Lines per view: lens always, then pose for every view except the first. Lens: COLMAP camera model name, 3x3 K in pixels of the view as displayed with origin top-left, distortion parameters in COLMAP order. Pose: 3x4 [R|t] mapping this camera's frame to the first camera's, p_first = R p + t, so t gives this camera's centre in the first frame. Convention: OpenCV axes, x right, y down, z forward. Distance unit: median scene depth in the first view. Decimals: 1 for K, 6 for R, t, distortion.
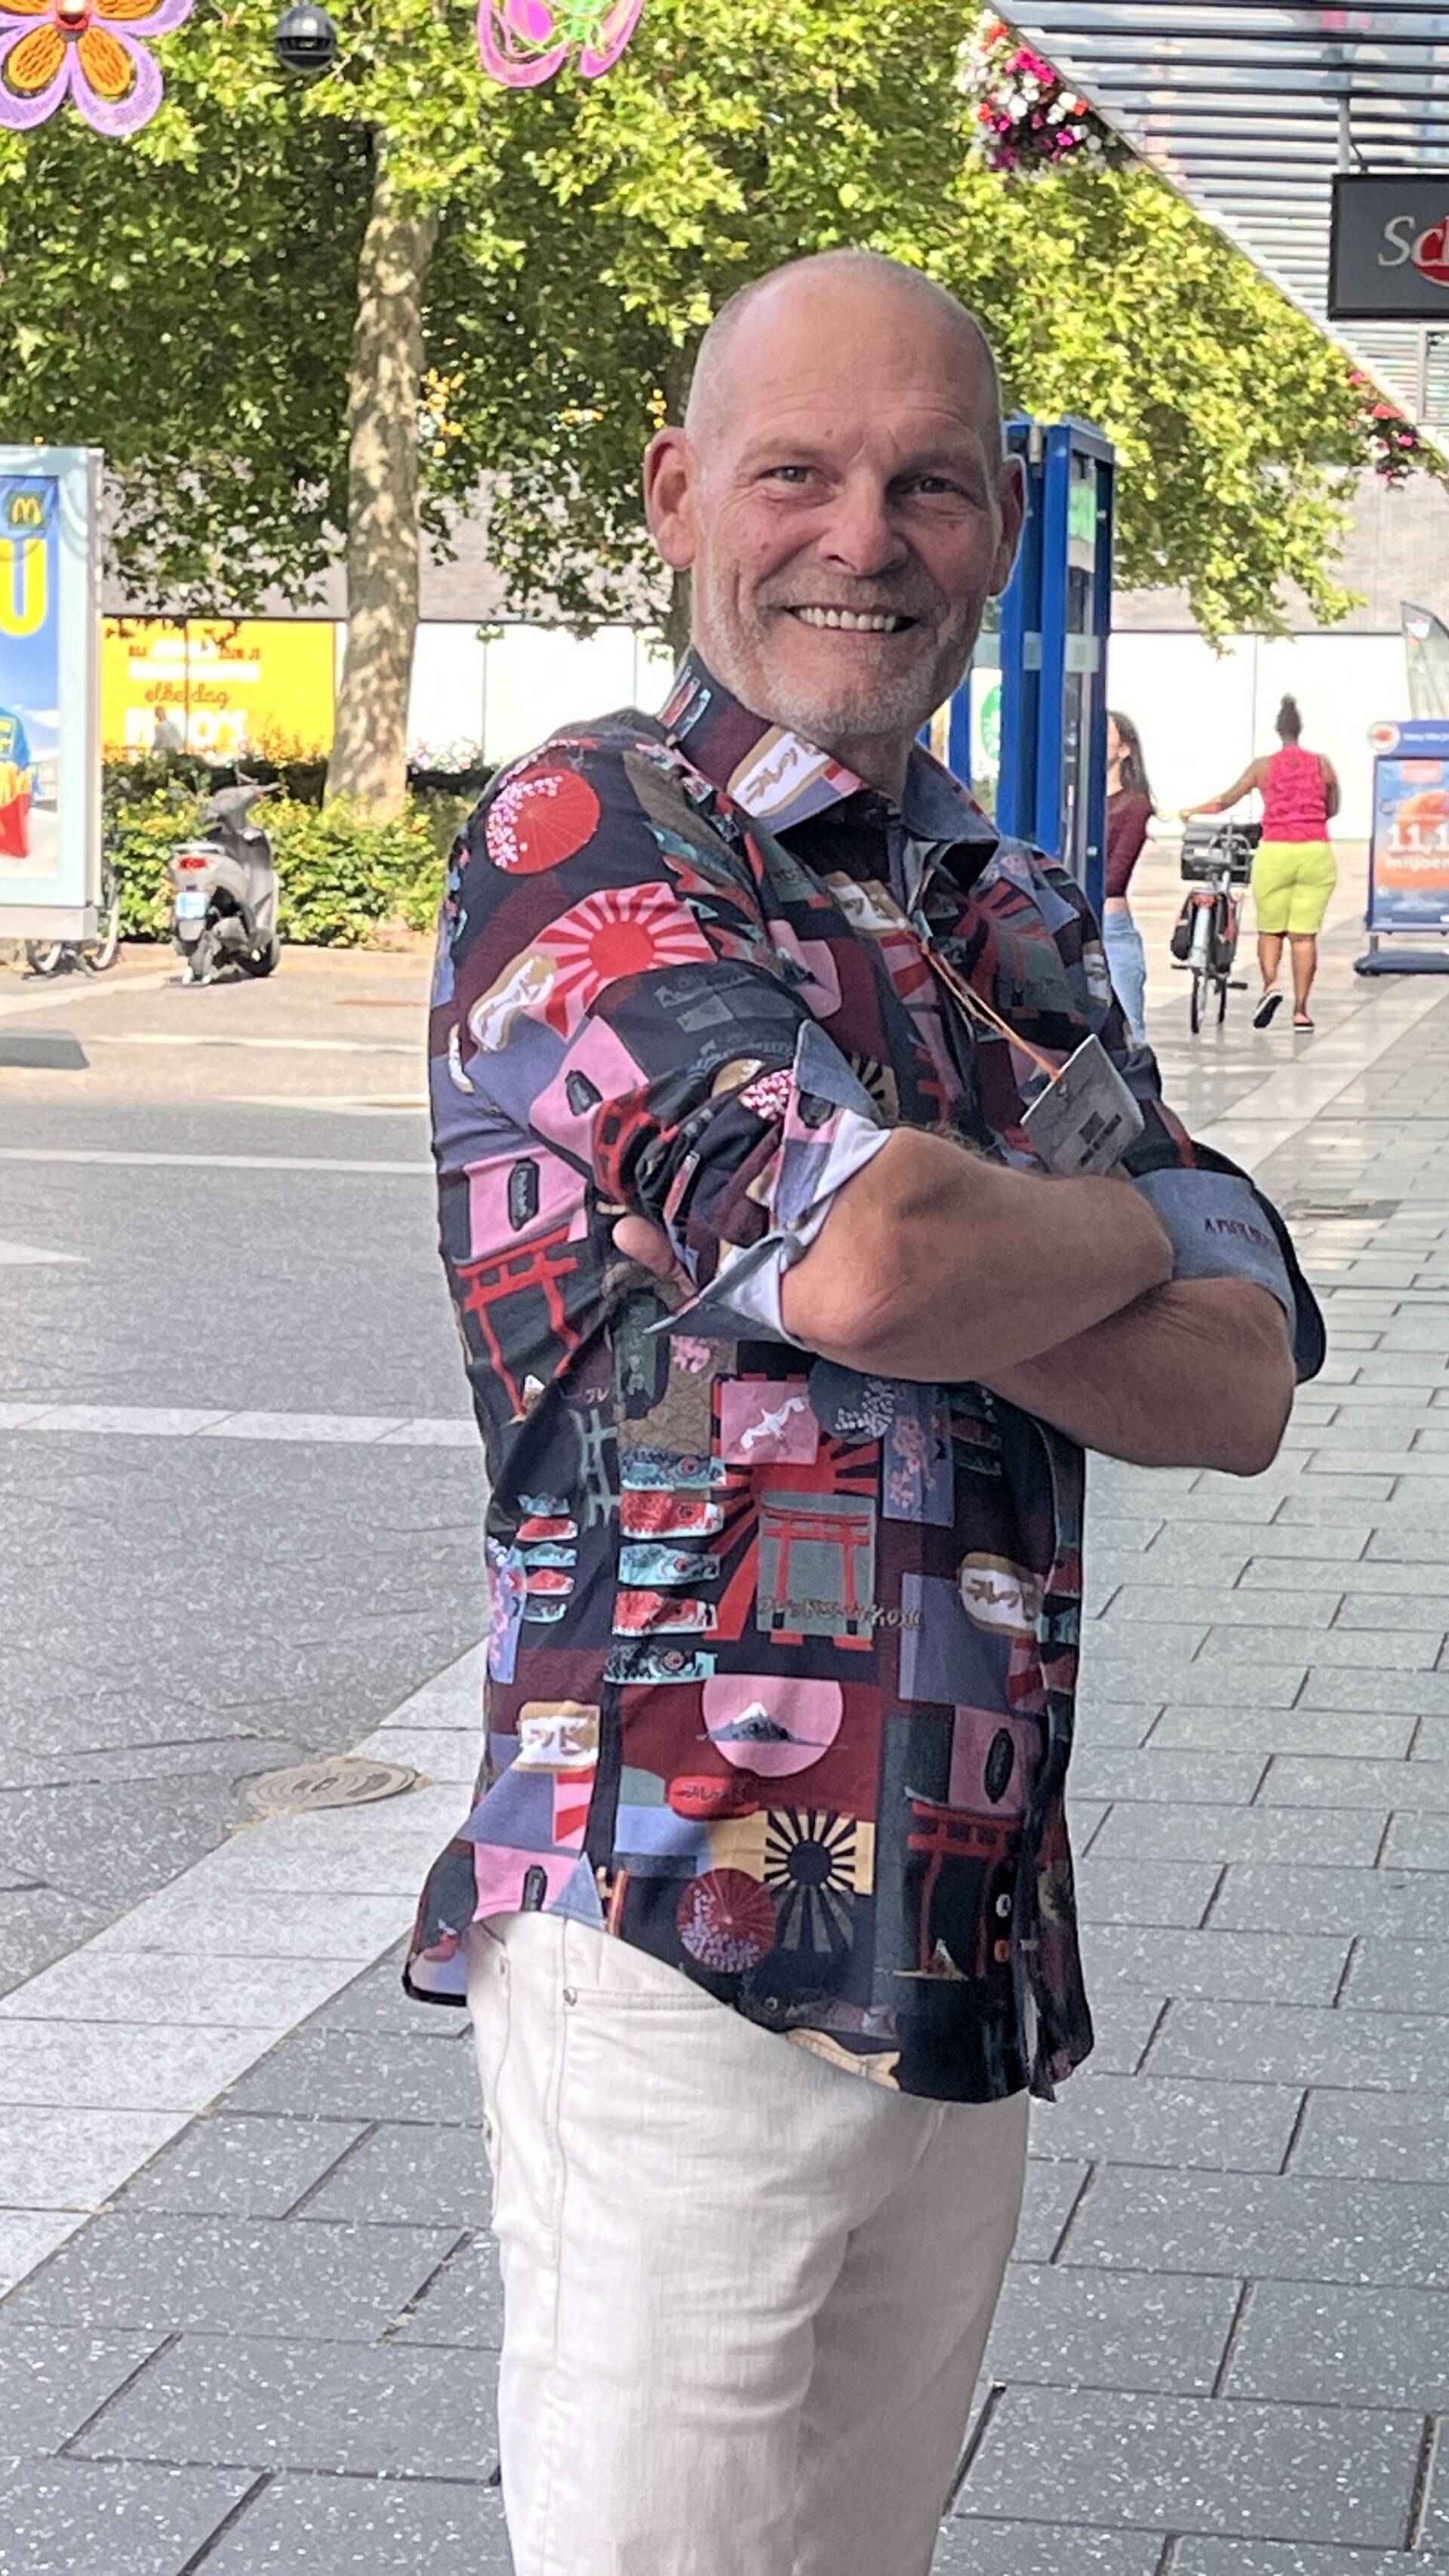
lens RADIAL K [[5511.8, 0, 682.1], [0, 5511.8, 1333.0], [0, 0, 1]] dist [0.082444, 0.139608]
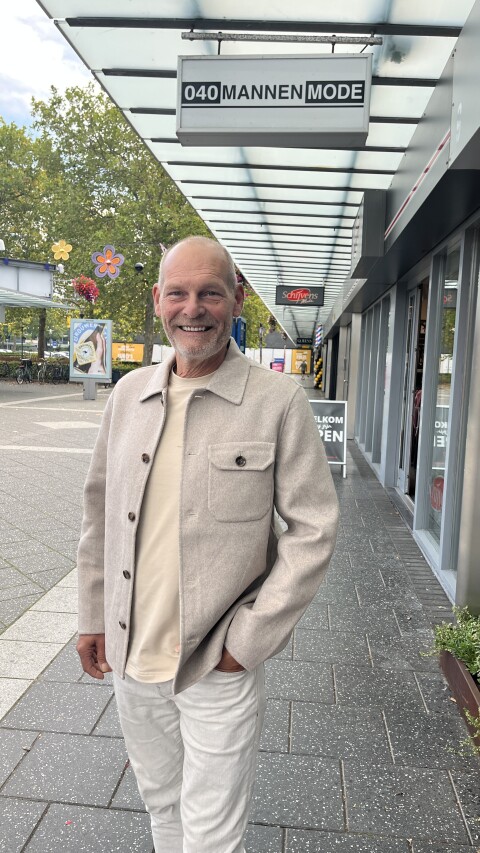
lens RADIAL K [[648.6, 0, 236.9], [0, 648.6, 425.4], [0, 0, 1]] dist [0.066376, -0.117562]
pose [[0.996687, 0.010821, 0.080615, -0.011463], [-0.010362, 0.999928, -0.006106, -0.030394], [-0.080675, 0.005251, 0.996727, 0.289101]]
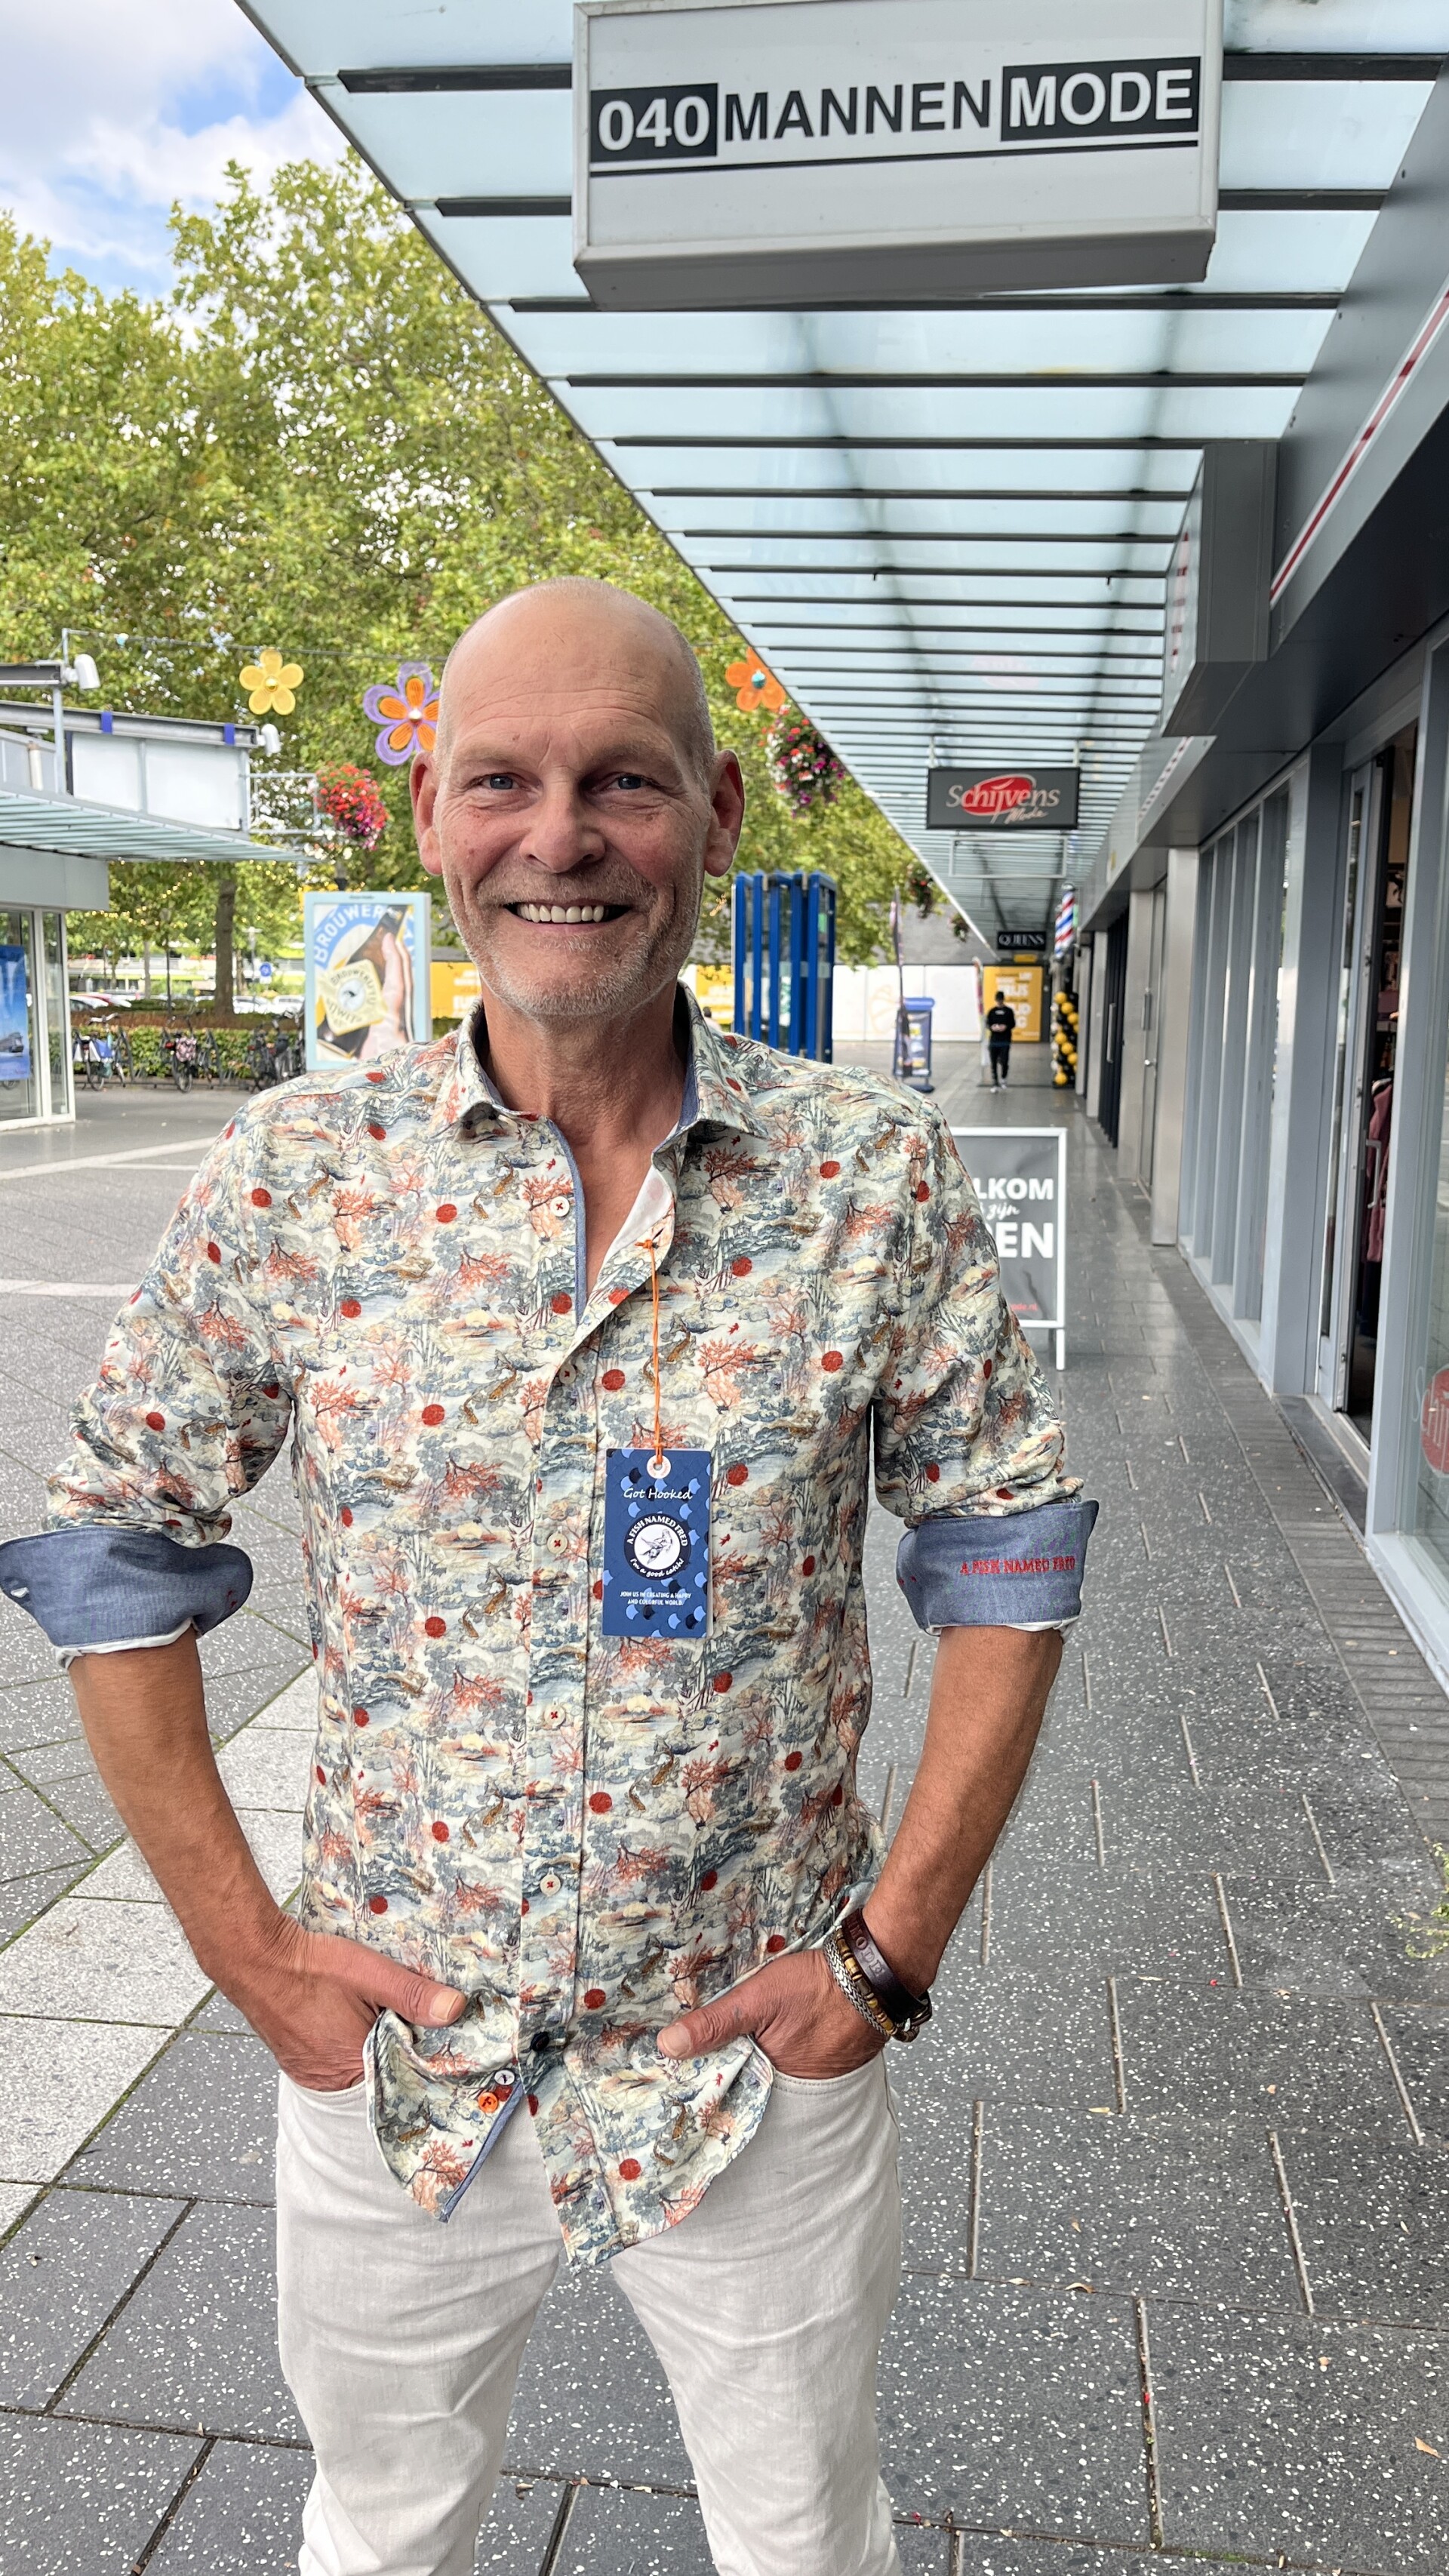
lens RADIAL K [[1954.1, 0, 713.9], [0, 1954.1, 1320.2], [0, 0, 1]] dist [0.065386, -0.121043]
pose [[0.999578, -0.011062, 0.026854, -0.002365], [0.009642, 0.998577, 0.052454, -0.035637], [-0.027396, -0.052173, 0.998262, 0.321118]]
